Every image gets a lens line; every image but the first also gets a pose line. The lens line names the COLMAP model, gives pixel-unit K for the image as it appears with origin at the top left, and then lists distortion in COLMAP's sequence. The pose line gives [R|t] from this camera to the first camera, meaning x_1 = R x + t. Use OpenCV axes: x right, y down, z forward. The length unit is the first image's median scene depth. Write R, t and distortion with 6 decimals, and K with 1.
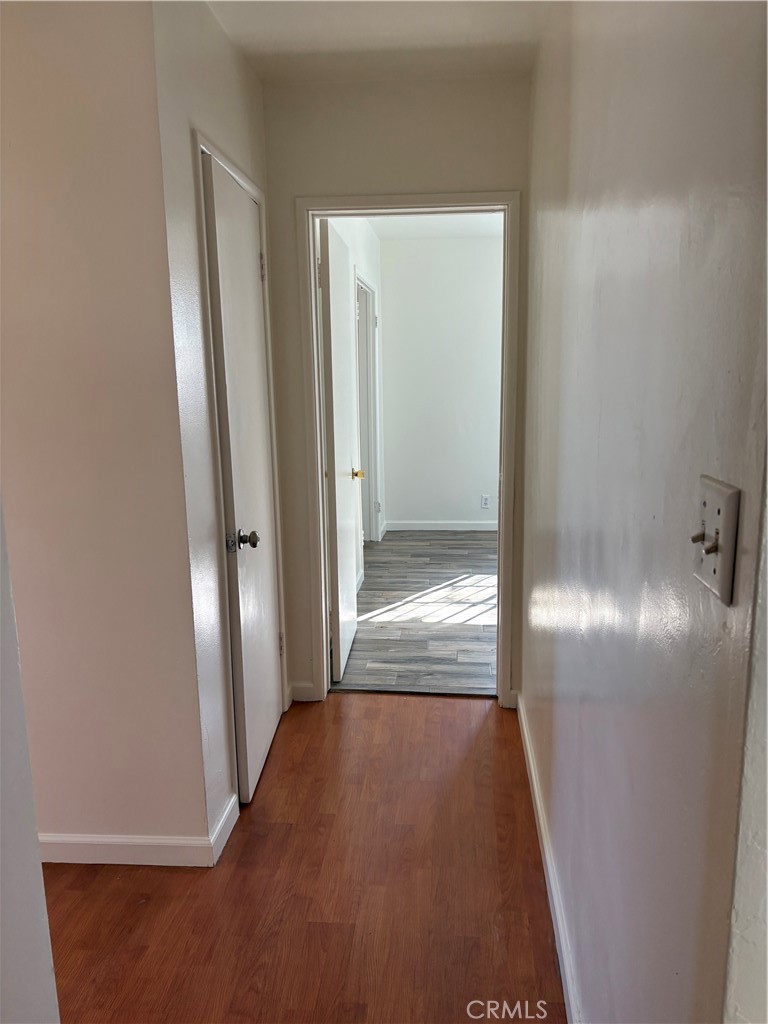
lens RADIAL K [[776.8, 0, 386.6], [0, 776.8, 514.6], [0, 0, 1]] dist [0.052182, -0.059523]
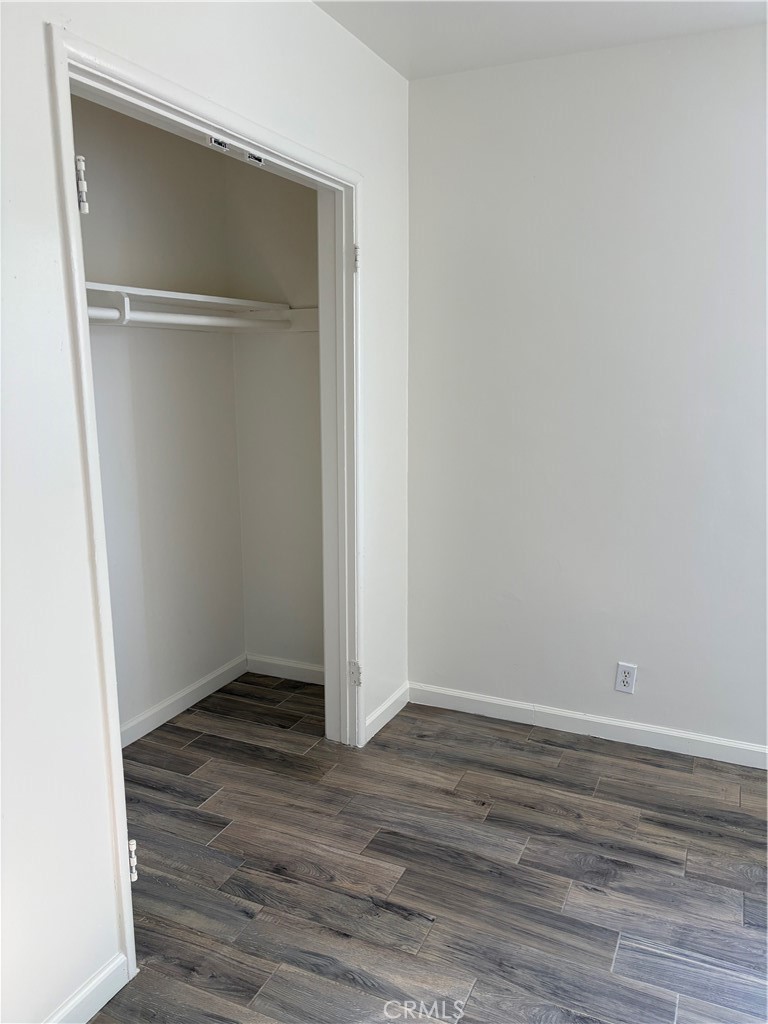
lens RADIAL K [[776.8, 0, 375.4], [0, 776.8, 511.3], [0, 0, 1]] dist [0.052182, -0.059523]
pose [[0.942144, 0.068882, -0.328056, 0.153634], [-0.070771, 0.997473, 0.006194, -0.117939], [0.327653, 0.017381, 0.944638, 0.630390]]
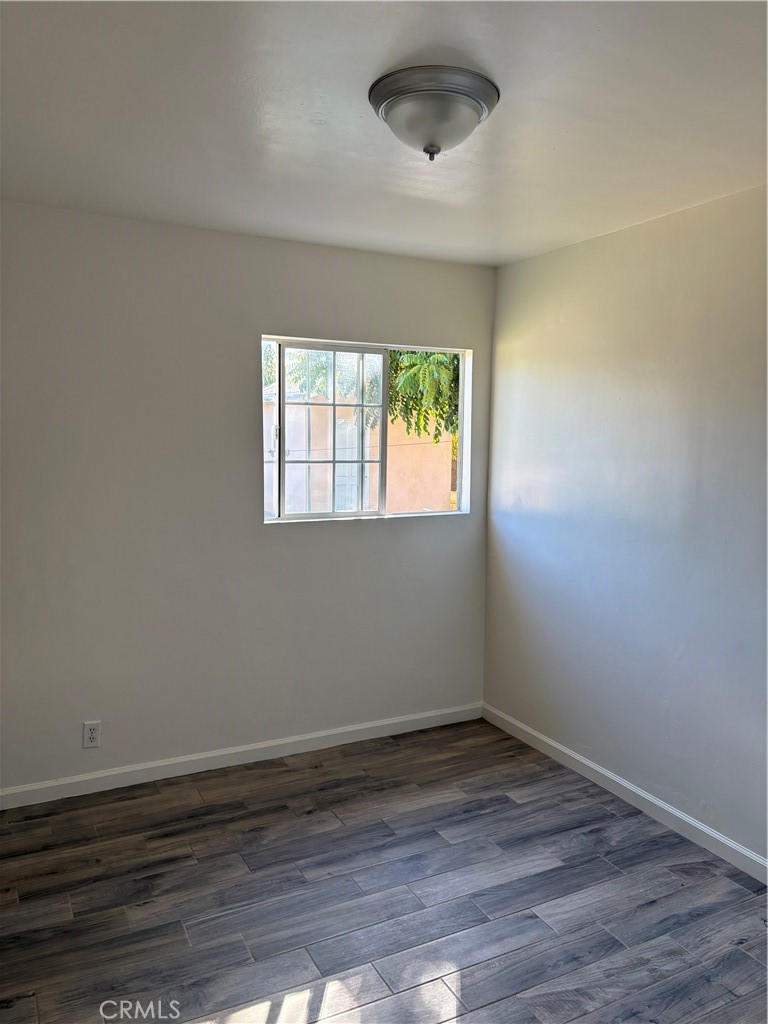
lens RADIAL K [[776.8, 0, 379.7], [0, 776.8, 497.9], [0, 0, 1]] dist [0.052182, -0.059523]
pose [[0.845690, -0.026586, 0.533012, 0.024381], [0.084120, 0.992914, -0.083941, -0.125881], [-0.527003, 0.115825, 0.841934, 0.543155]]
